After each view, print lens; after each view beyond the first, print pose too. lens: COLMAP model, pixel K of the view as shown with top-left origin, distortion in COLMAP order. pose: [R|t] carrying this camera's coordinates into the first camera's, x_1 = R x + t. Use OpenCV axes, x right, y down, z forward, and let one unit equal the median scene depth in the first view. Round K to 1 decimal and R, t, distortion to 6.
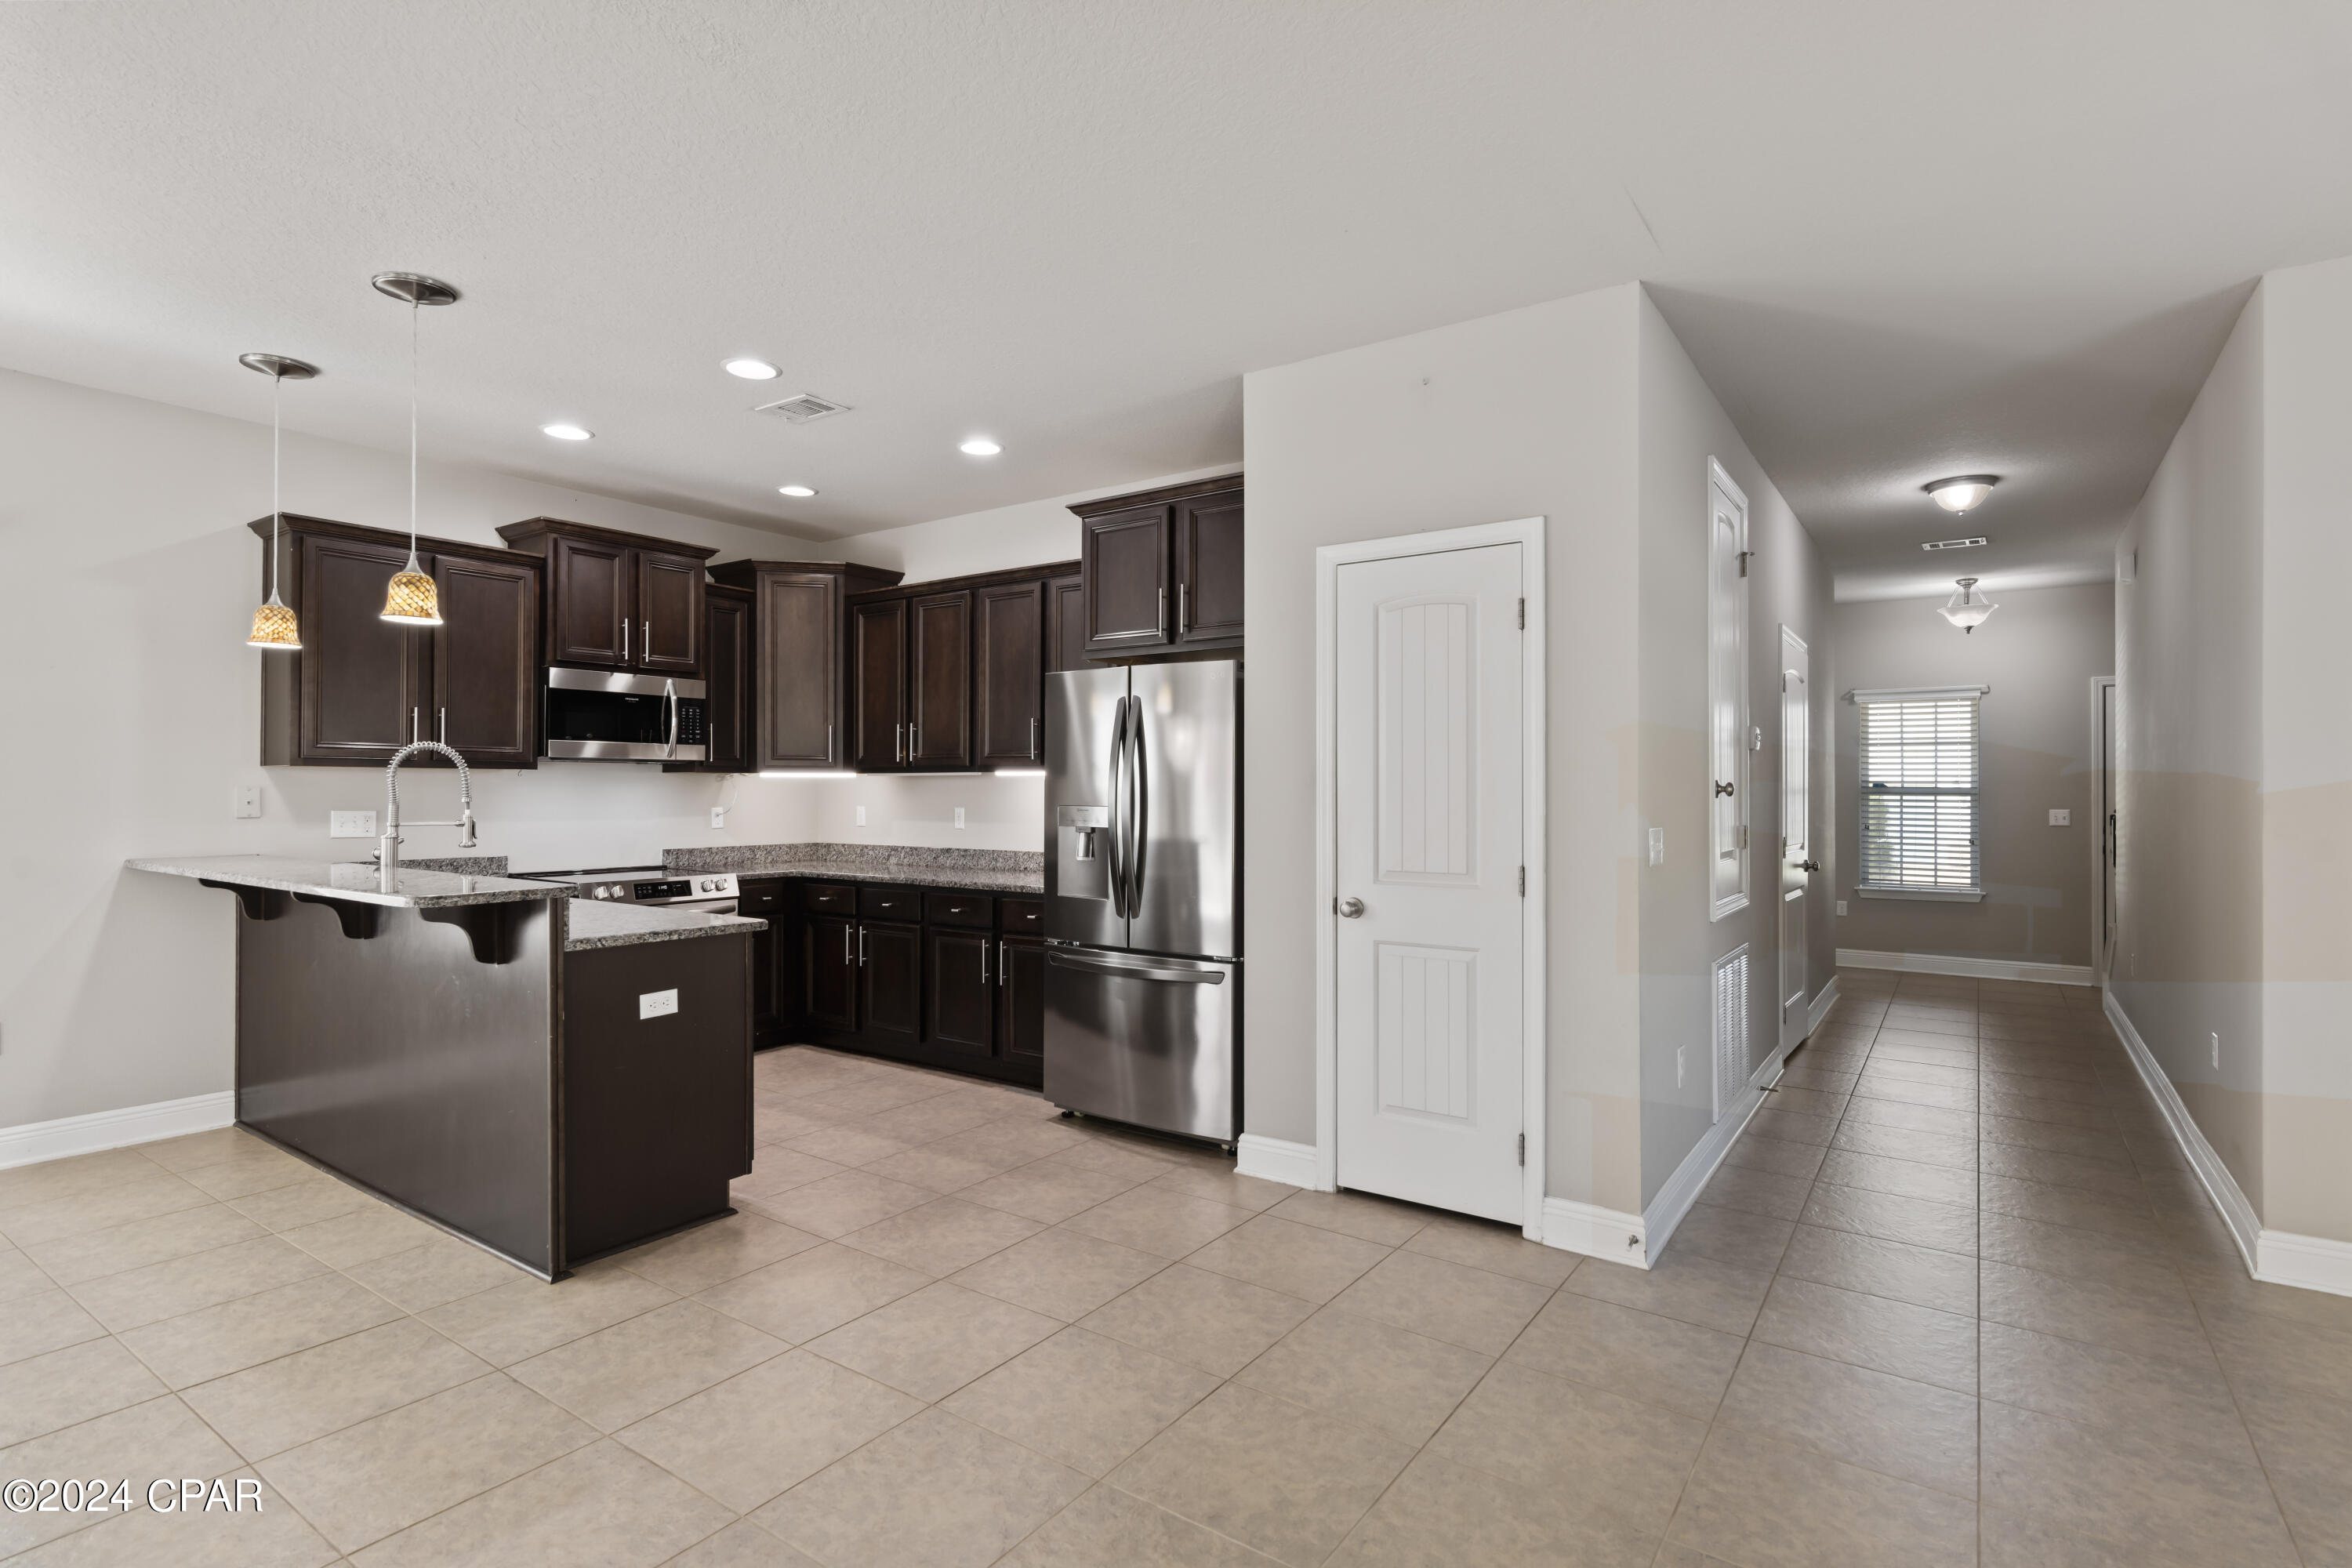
lens RADIAL K [[1143.4, 0, 1172.1], [0, 1143.4, 776.0], [0, 0, 1]] dist [0.011741, -0.000125]
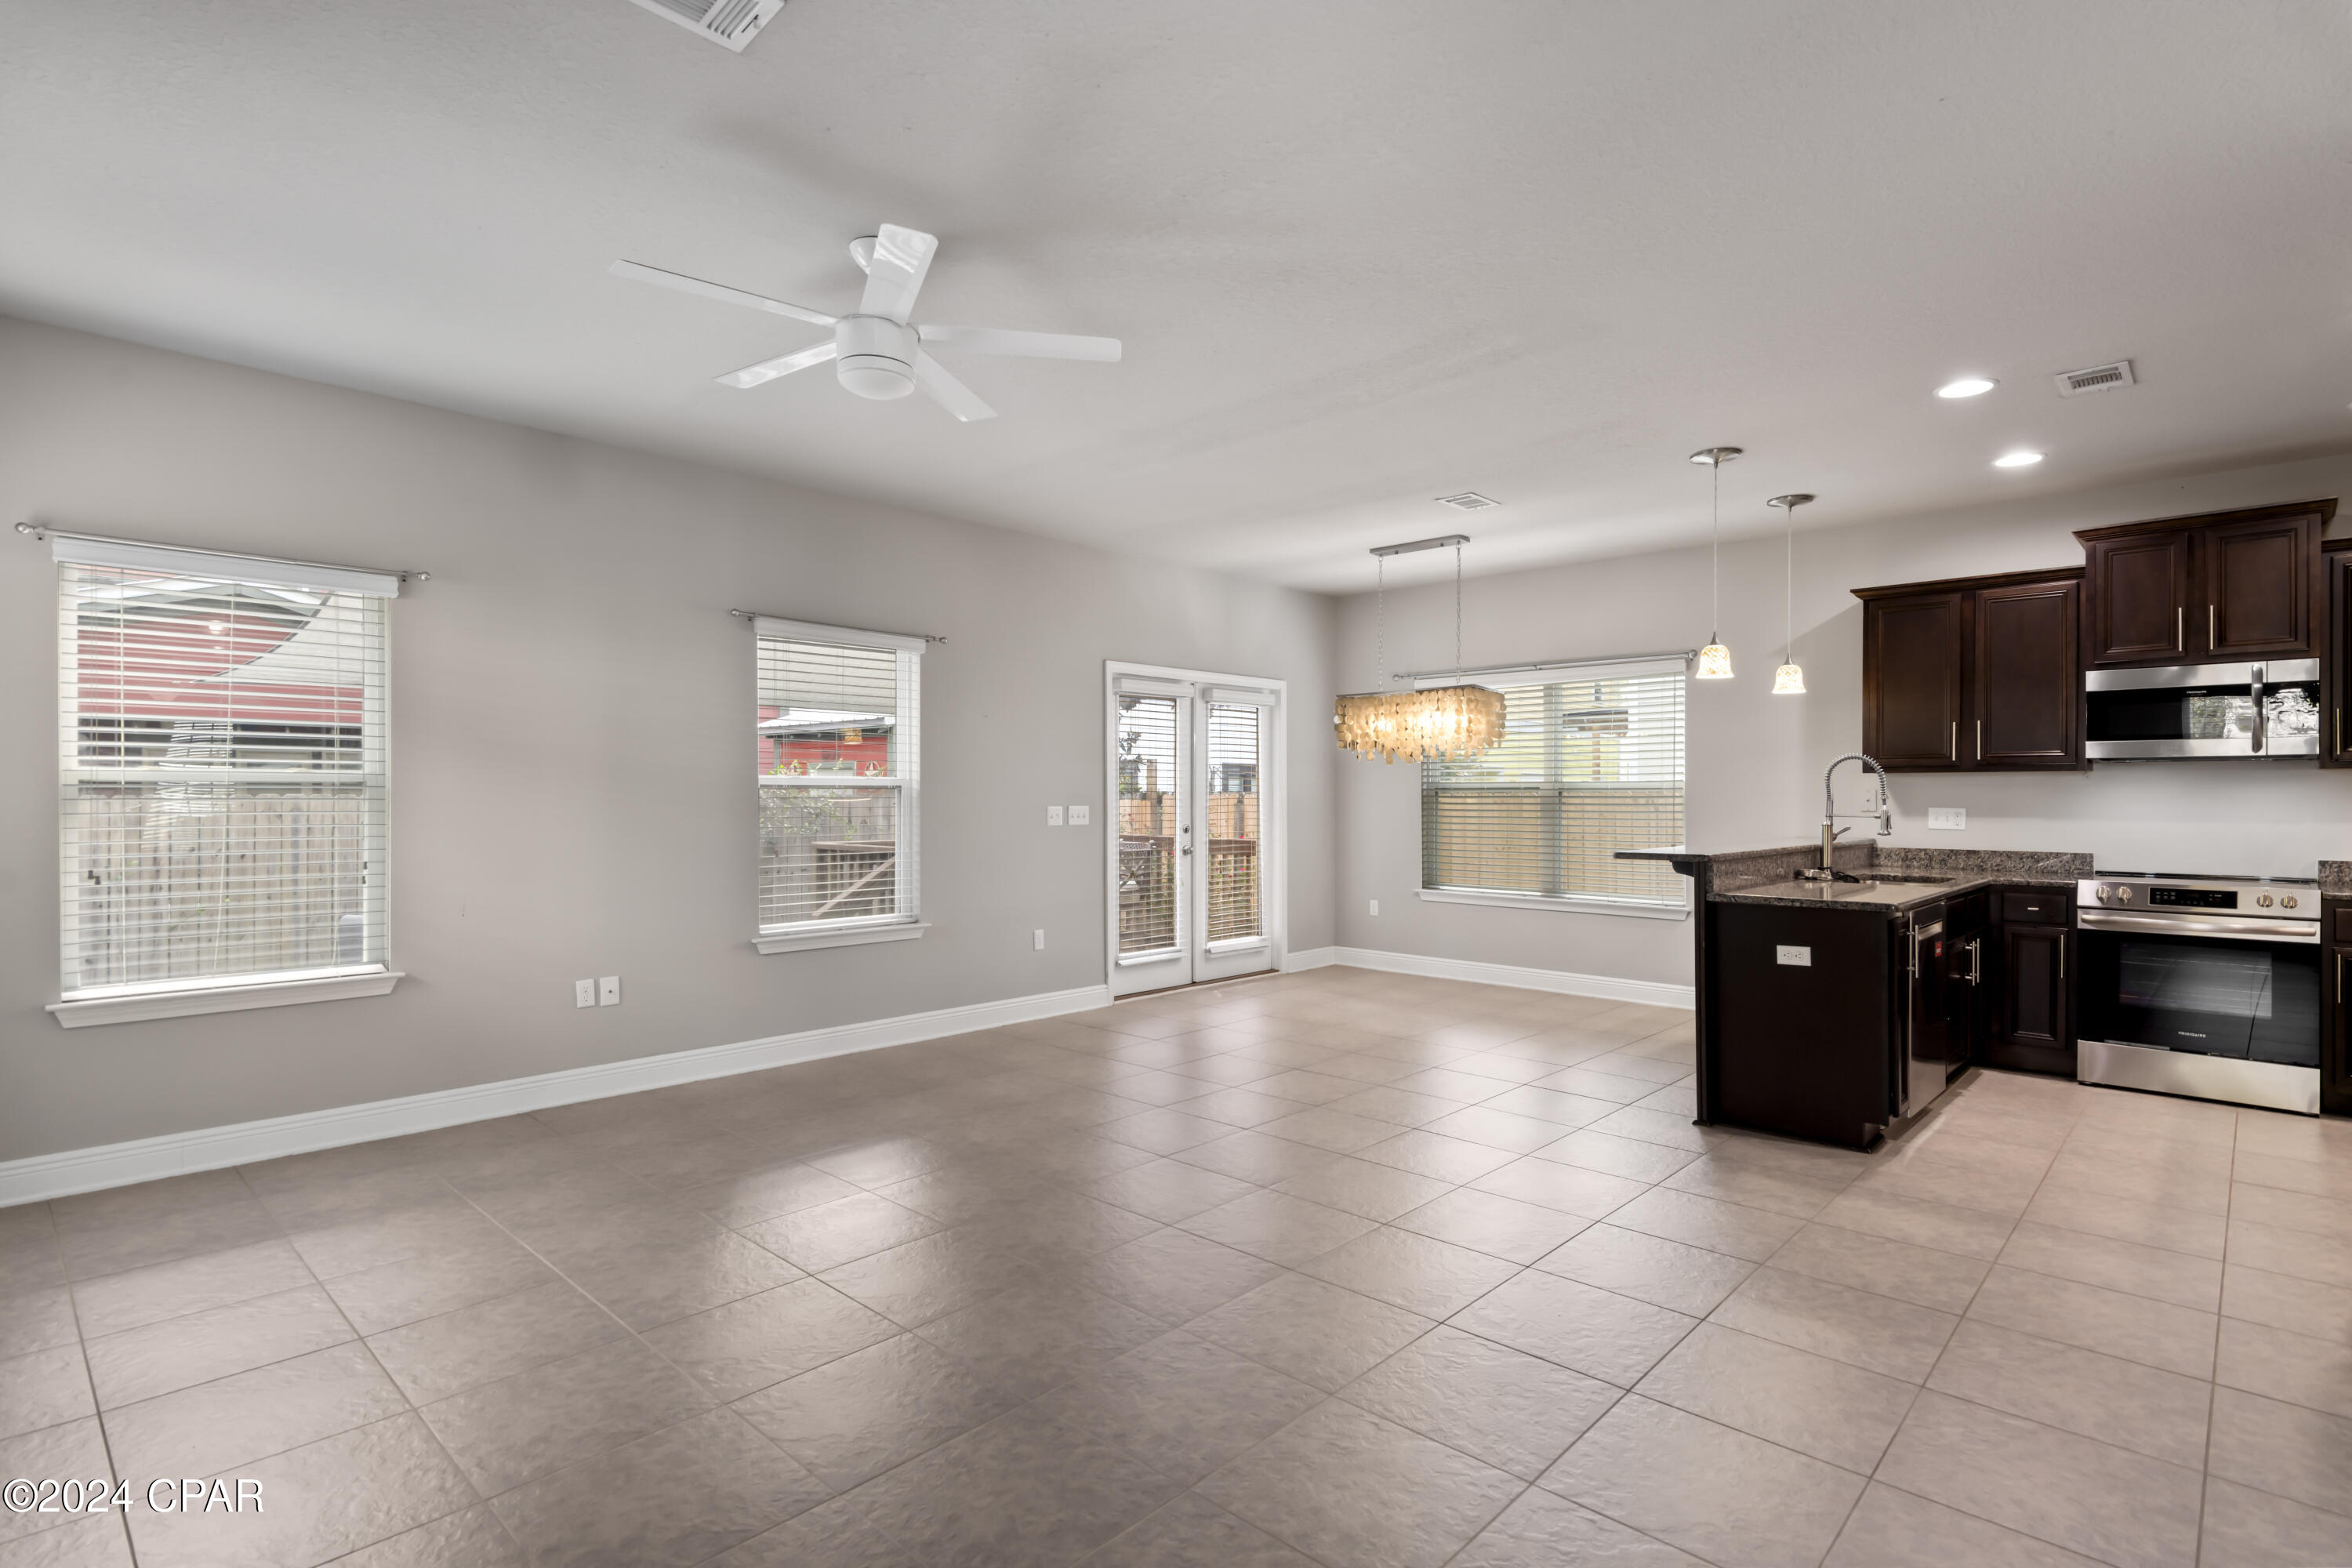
lens RADIAL K [[1143.4, 0, 1174.6], [0, 1143.4, 794.8], [0, 0, 1]] dist [0.011741, -0.000125]
pose [[-0.140417, -0.003317, -0.990087, 0.701928], [0.010097, 0.999938, -0.004782, 0.014929], [0.990041, -0.010669, -0.140375, 0.383067]]
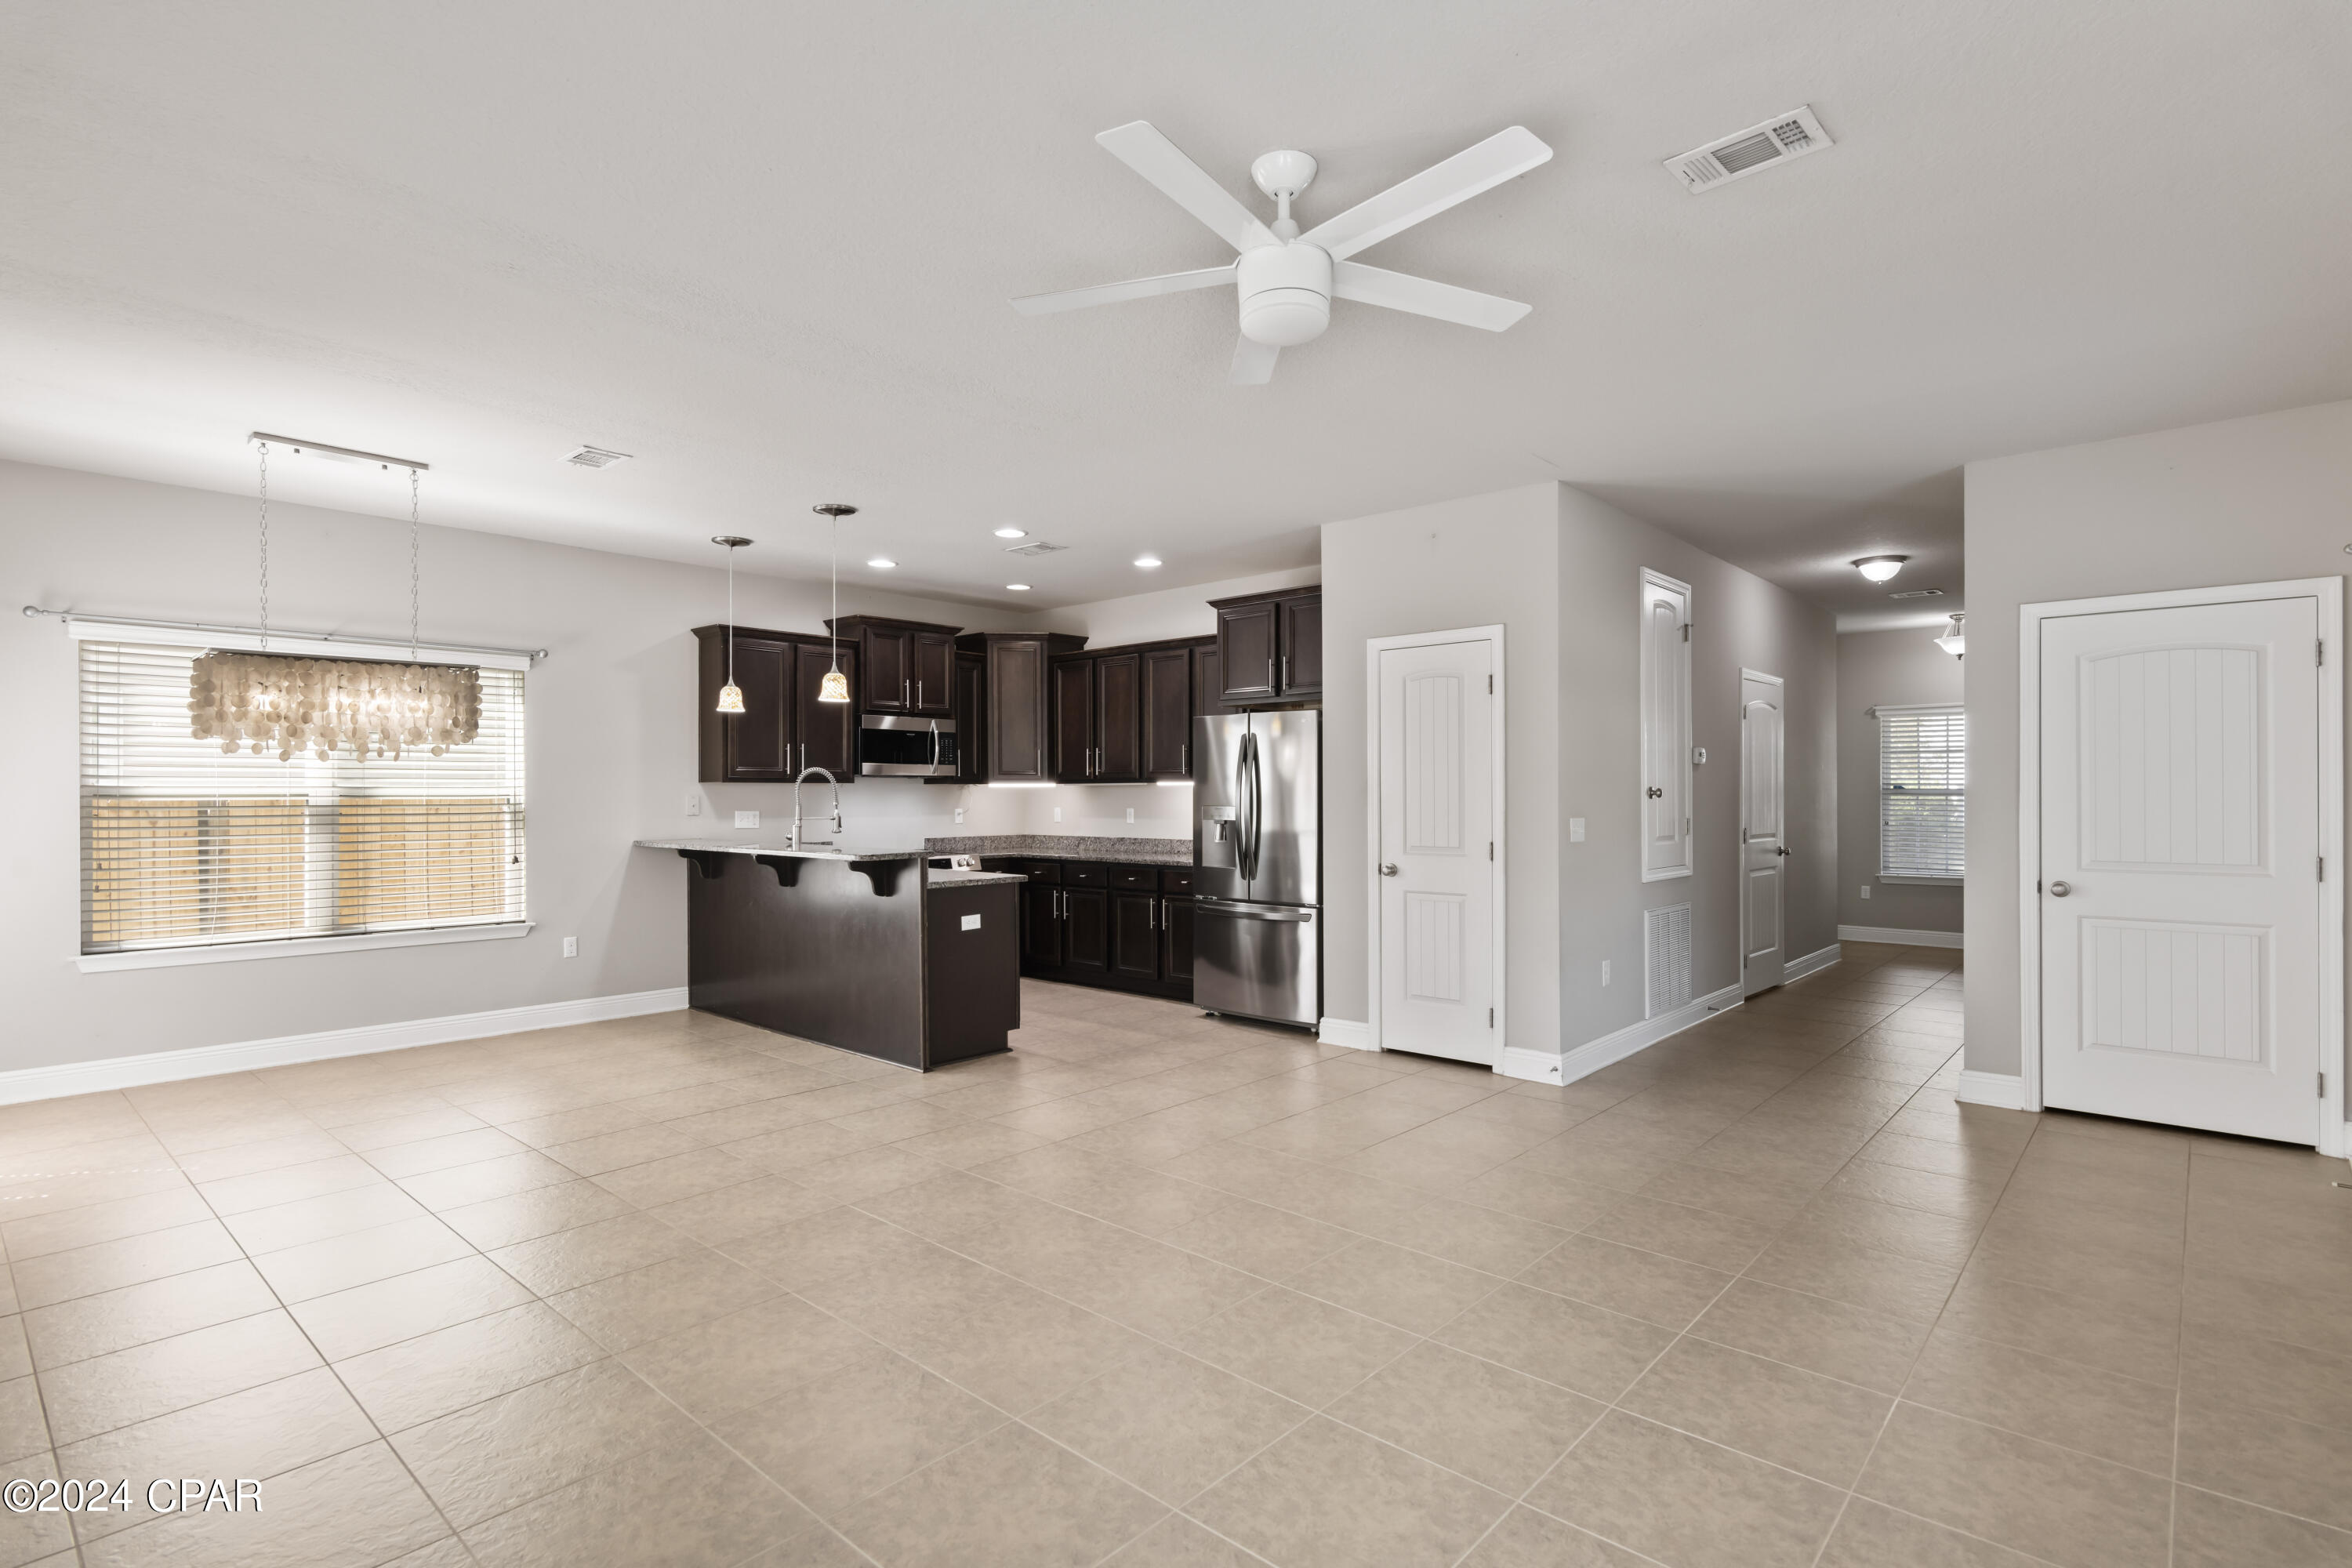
lens RADIAL K [[1143.4, 0, 1176.7], [0, 1143.4, 782.4], [0, 0, 1]] dist [0.011741, -0.000125]
pose [[0.993068, -0.005995, -0.117387, 0.043960], [0.006329, 0.999977, 0.002477, -0.008899], [0.117369, -0.003203, 0.993083, -0.501585]]
